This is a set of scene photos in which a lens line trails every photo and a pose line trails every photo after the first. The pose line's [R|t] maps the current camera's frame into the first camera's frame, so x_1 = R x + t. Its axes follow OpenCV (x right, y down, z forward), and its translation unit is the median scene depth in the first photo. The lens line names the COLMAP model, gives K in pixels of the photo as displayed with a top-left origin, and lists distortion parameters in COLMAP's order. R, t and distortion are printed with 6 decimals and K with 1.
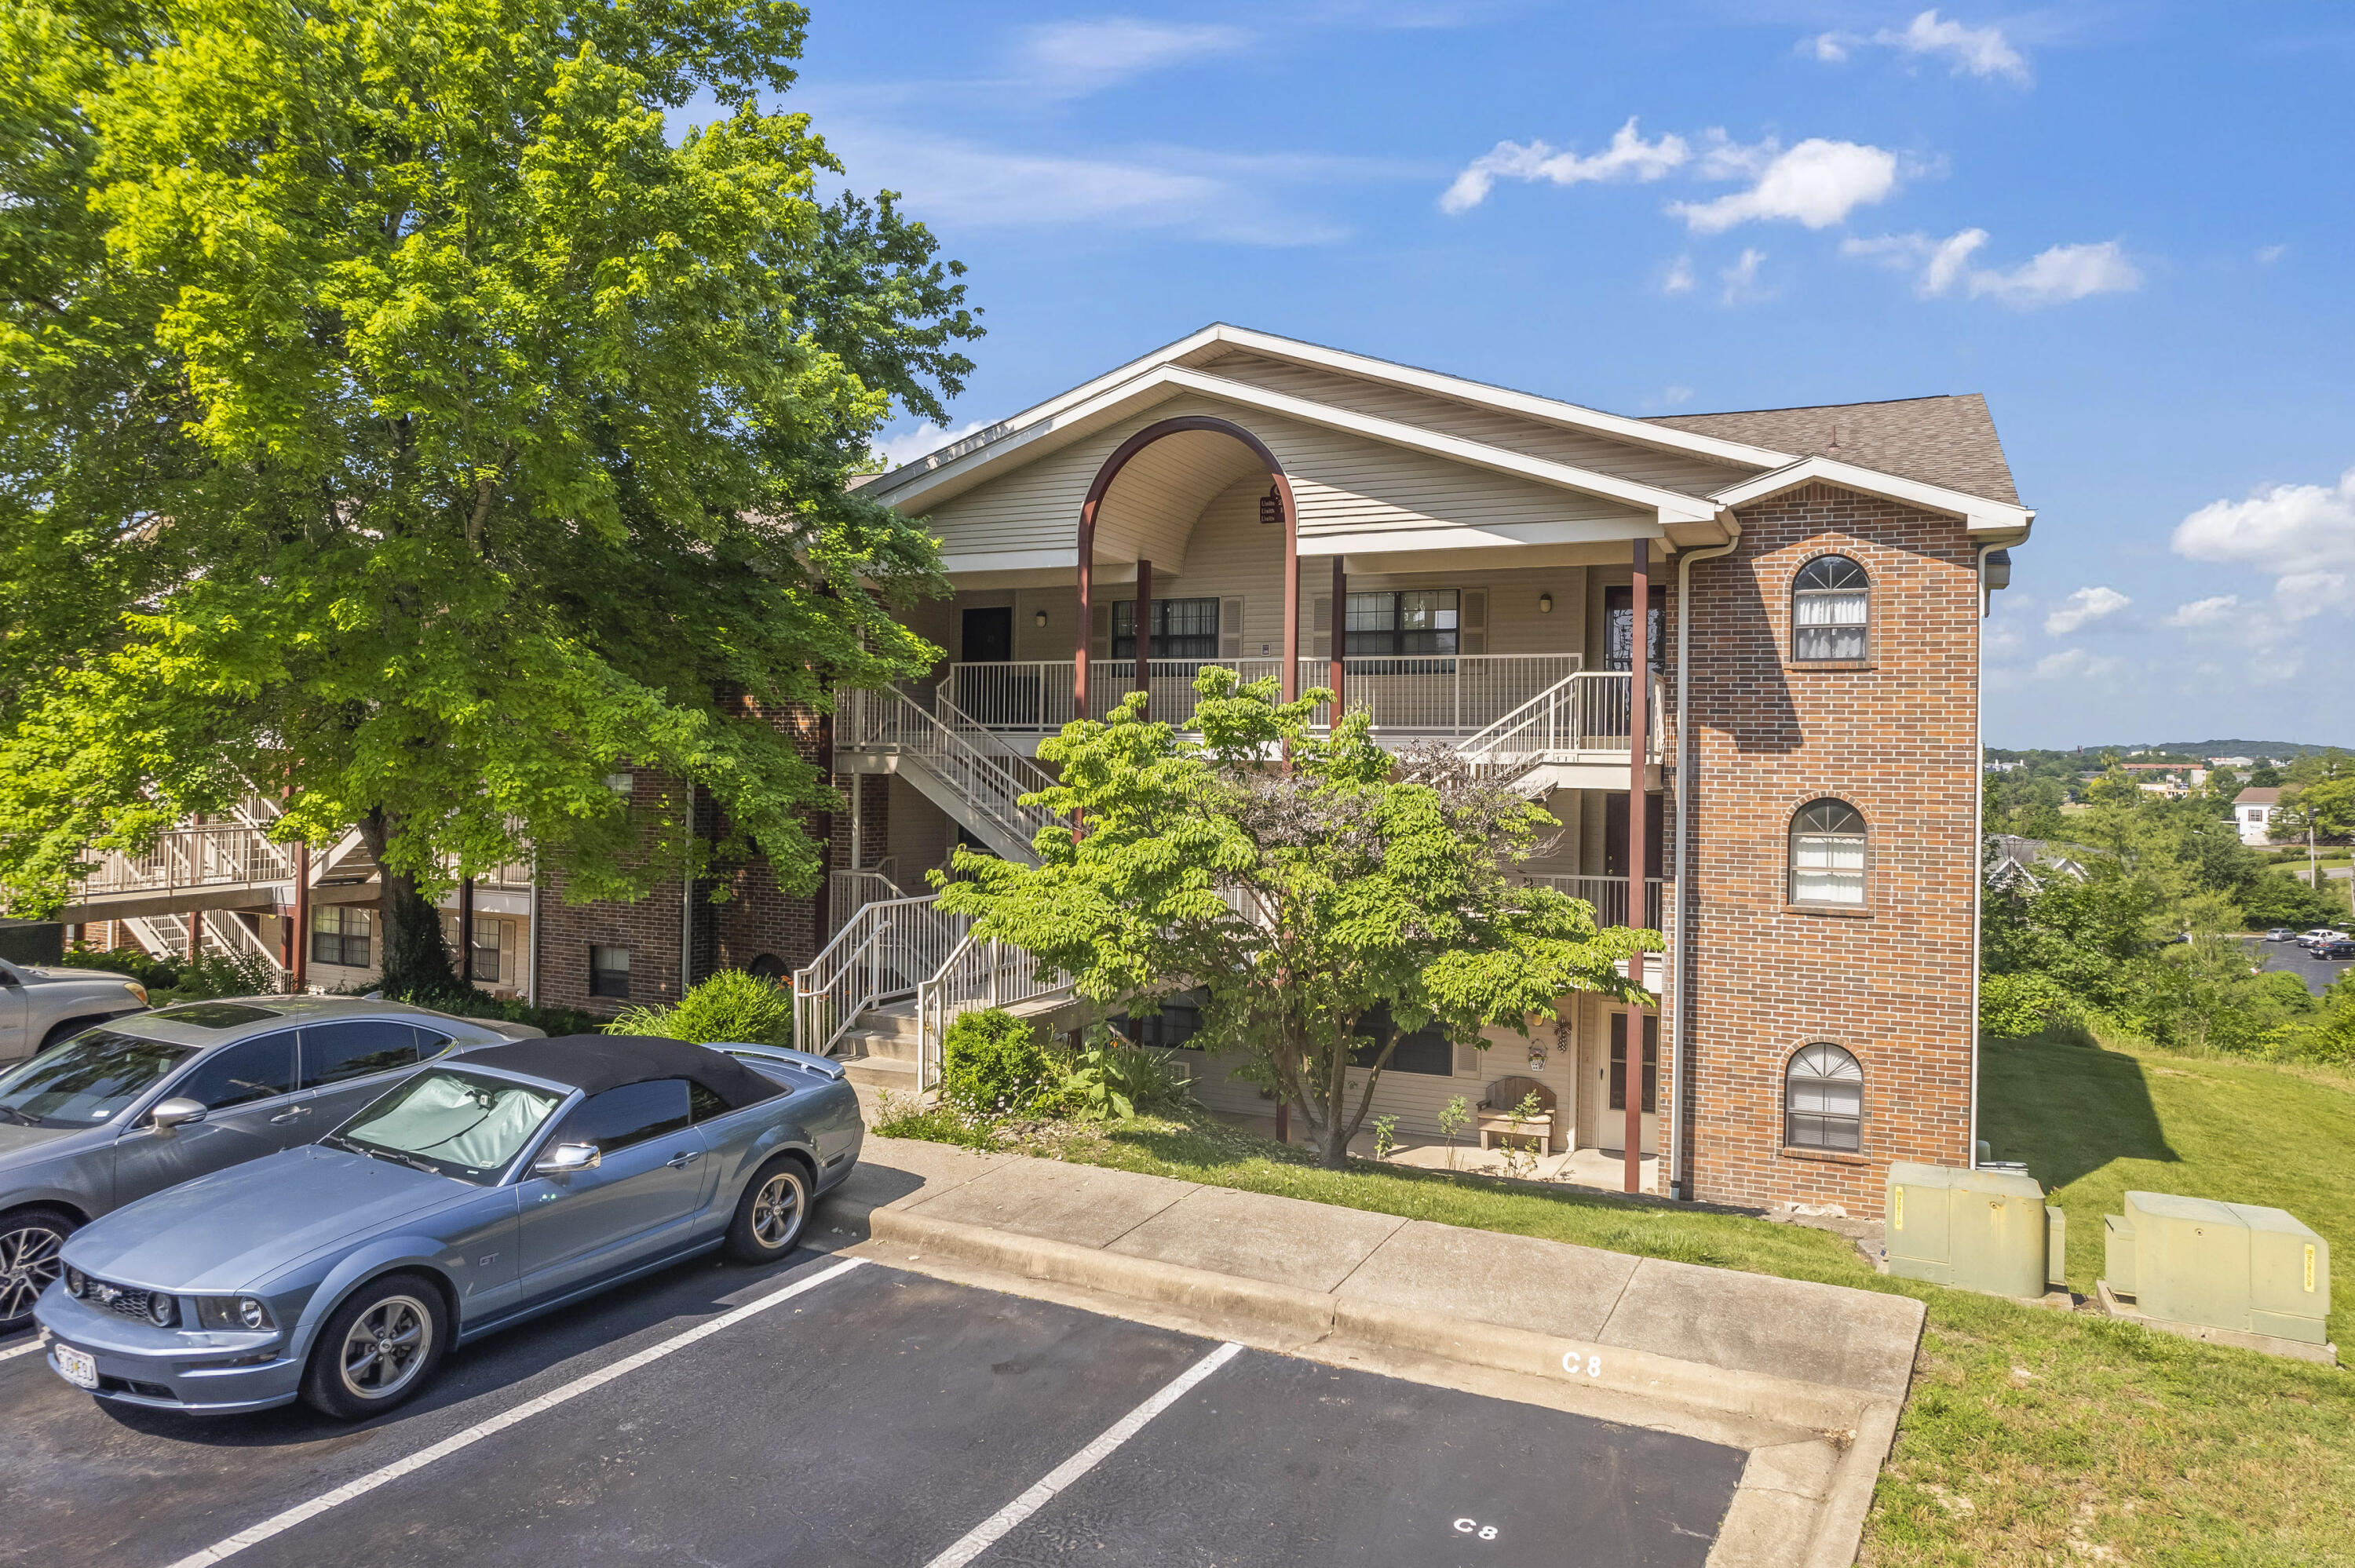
lens RADIAL K [[1527.5, 0, 1177.5], [0, 1527.5, 784.0], [0, 0, 1]] dist [-0.019291, 0.004133]
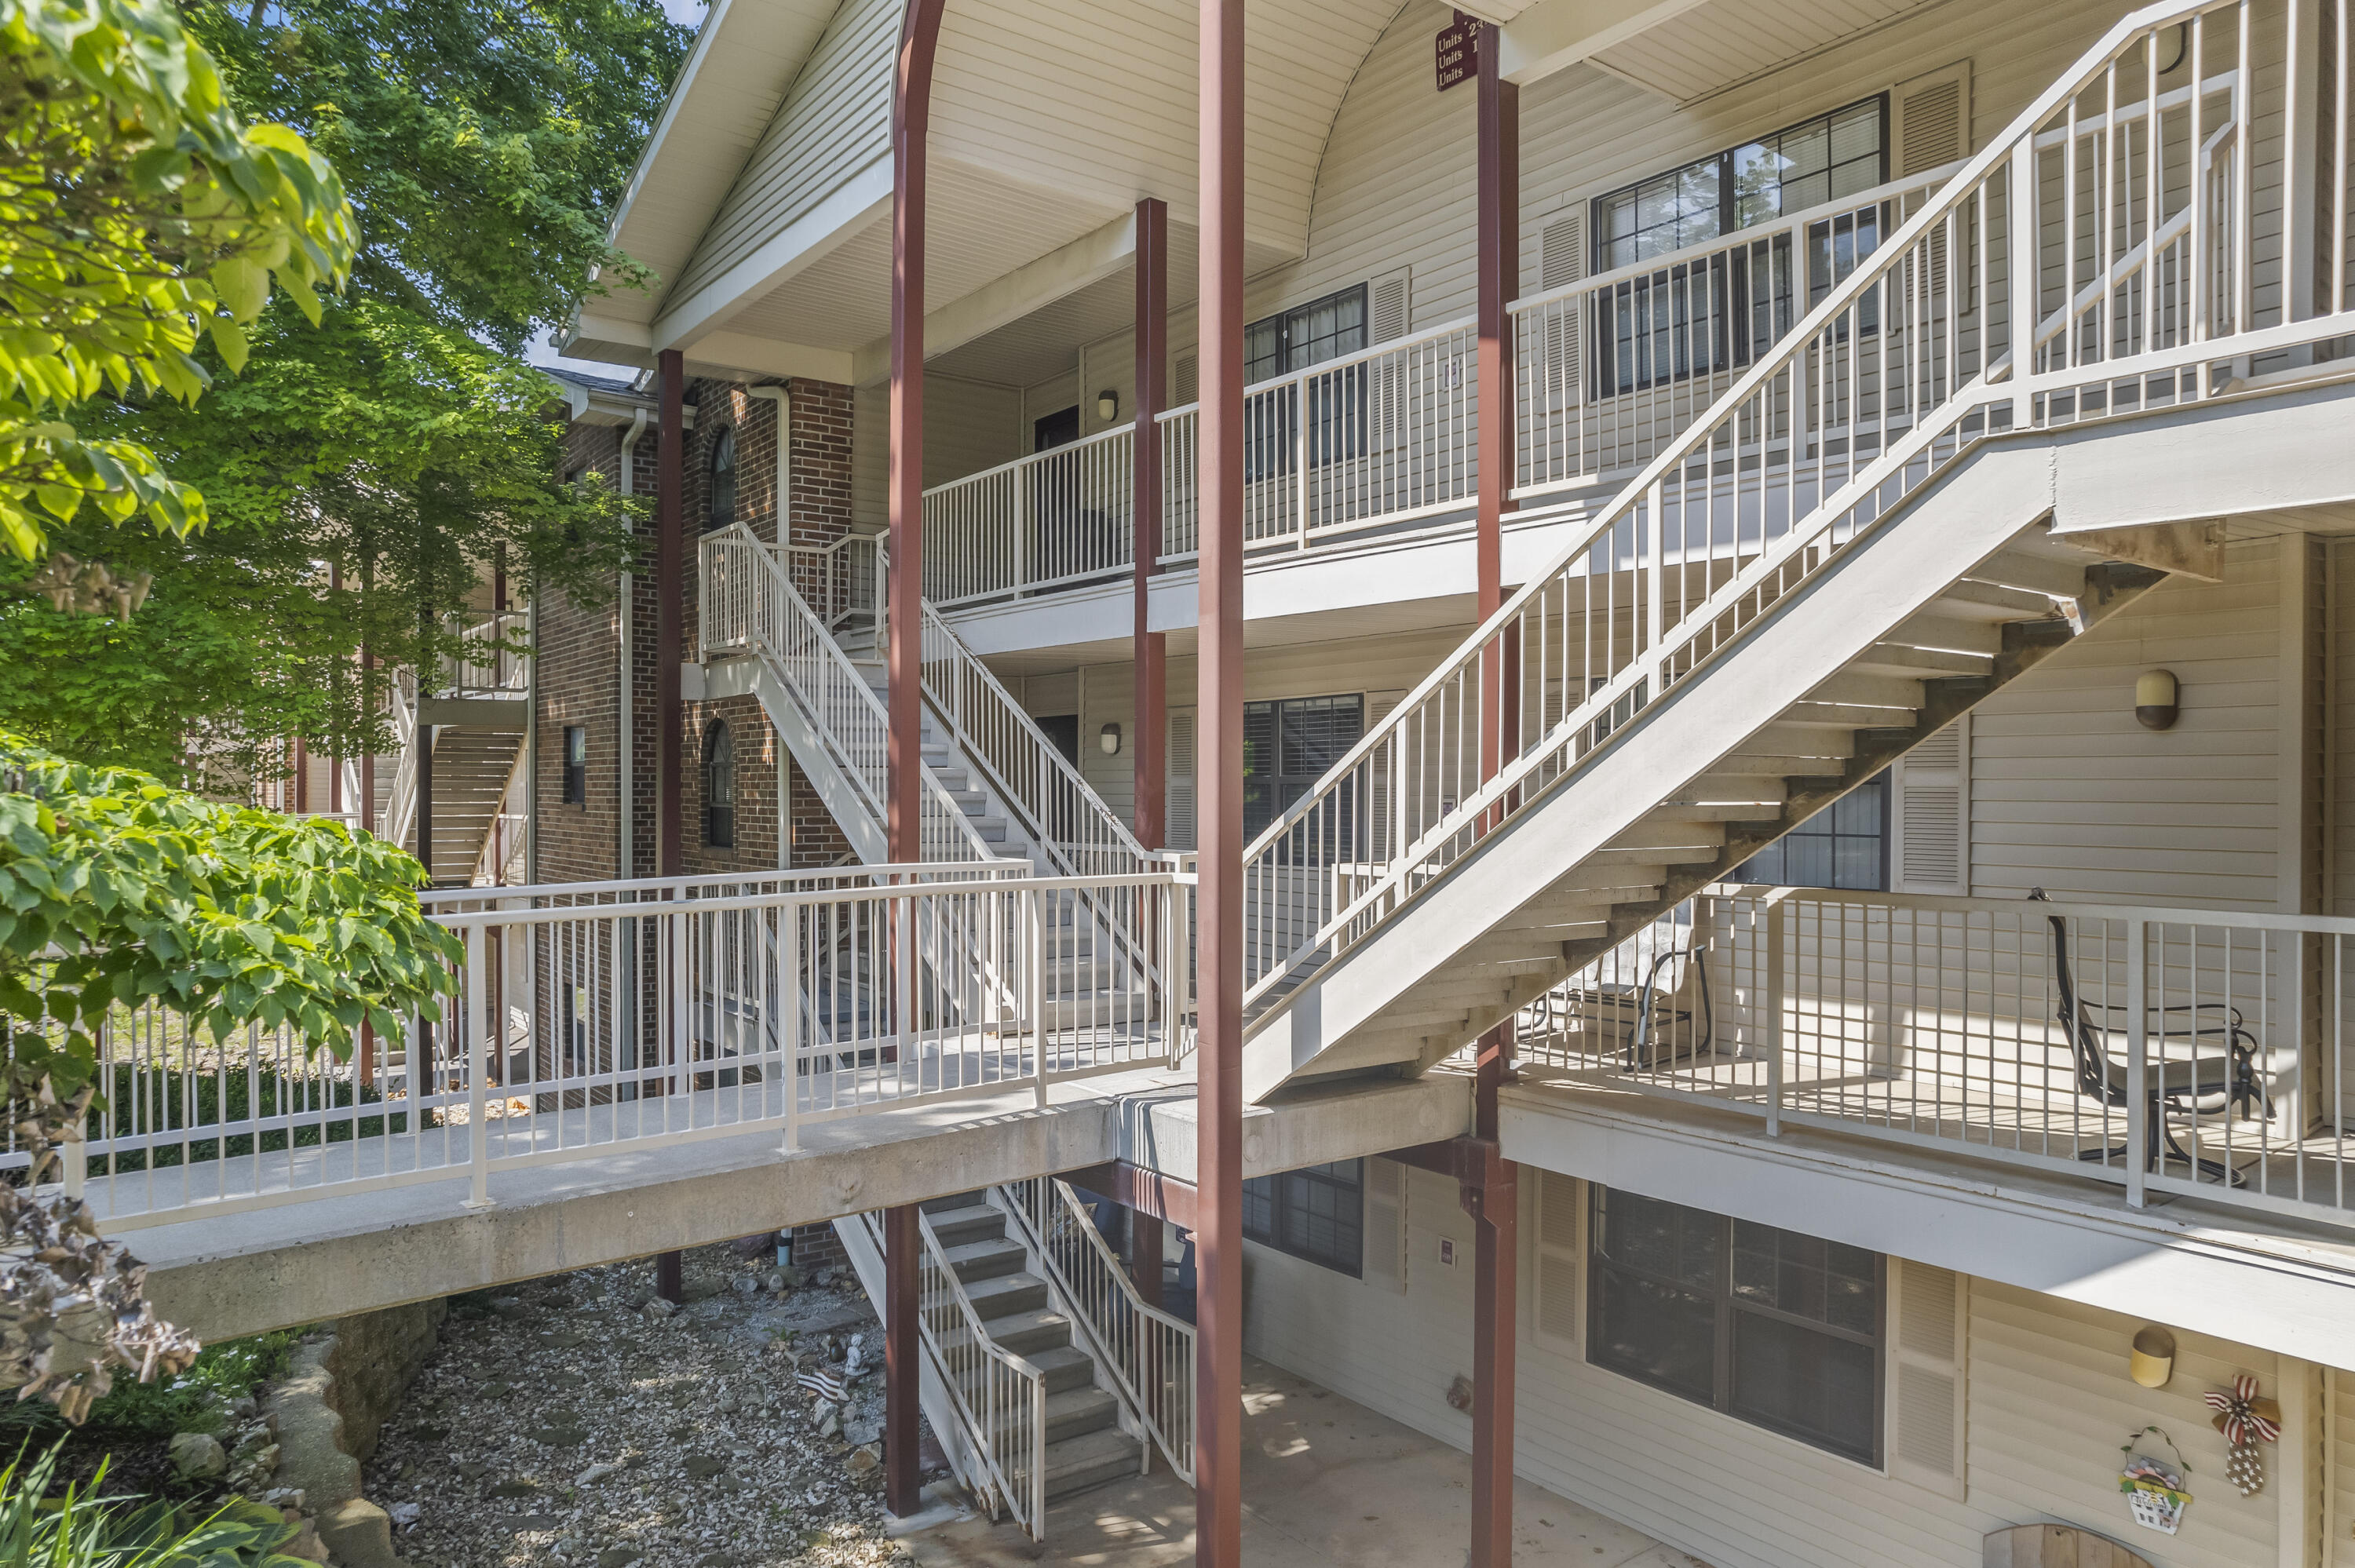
lens RADIAL K [[1527.5, 0, 1177.5], [0, 1527.5, 784.0], [0, 0, 1]] dist [-0.019291, 0.004133]
pose [[0.877665, -0.019218, -0.478890, 0.245096], [0.010102, 0.999716, -0.021605, 0.045518], [0.479169, 0.014124, 0.877609, 0.743736]]
